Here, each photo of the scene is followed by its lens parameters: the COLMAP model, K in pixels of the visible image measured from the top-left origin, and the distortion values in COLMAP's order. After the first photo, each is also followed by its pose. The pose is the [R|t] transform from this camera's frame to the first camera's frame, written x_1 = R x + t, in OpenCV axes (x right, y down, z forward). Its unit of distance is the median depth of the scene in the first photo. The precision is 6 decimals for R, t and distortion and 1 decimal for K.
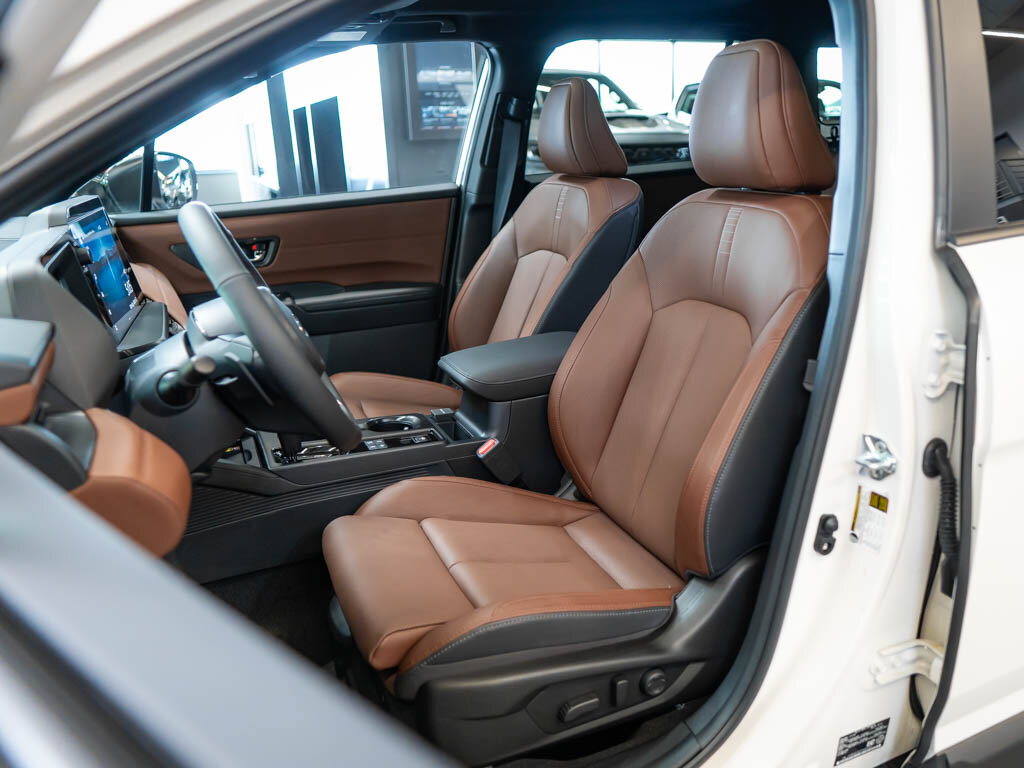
lens RADIAL K [[799.3, 0, 516.9], [0, 799.3, 402.4], [0, 0, 1]] dist [0.001024, -0.025767]
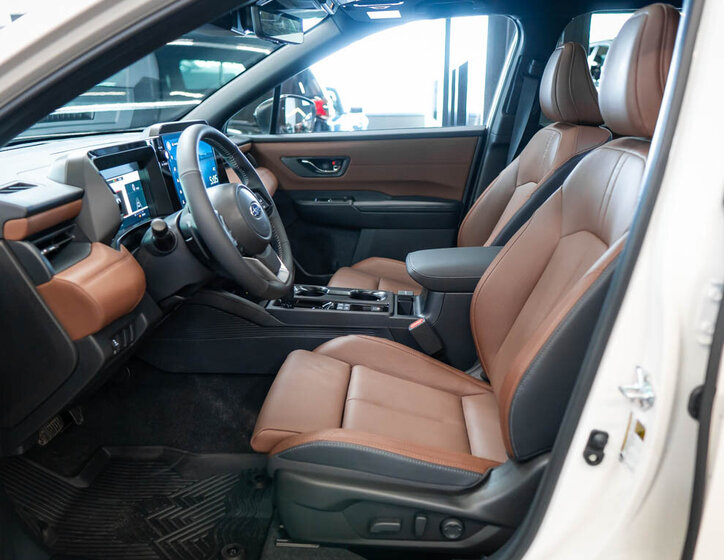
lens RADIAL K [[593.6, 0, 330.8], [0, 593.6, 291.7], [0, 0, 1]] dist [-0.019640, -0.000224]
pose [[0.878015, 0.170450, -0.447254, 0.268079], [-0.168186, 0.984723, 0.045110, -0.016321], [0.448110, 0.035614, 0.893269, 0.062111]]
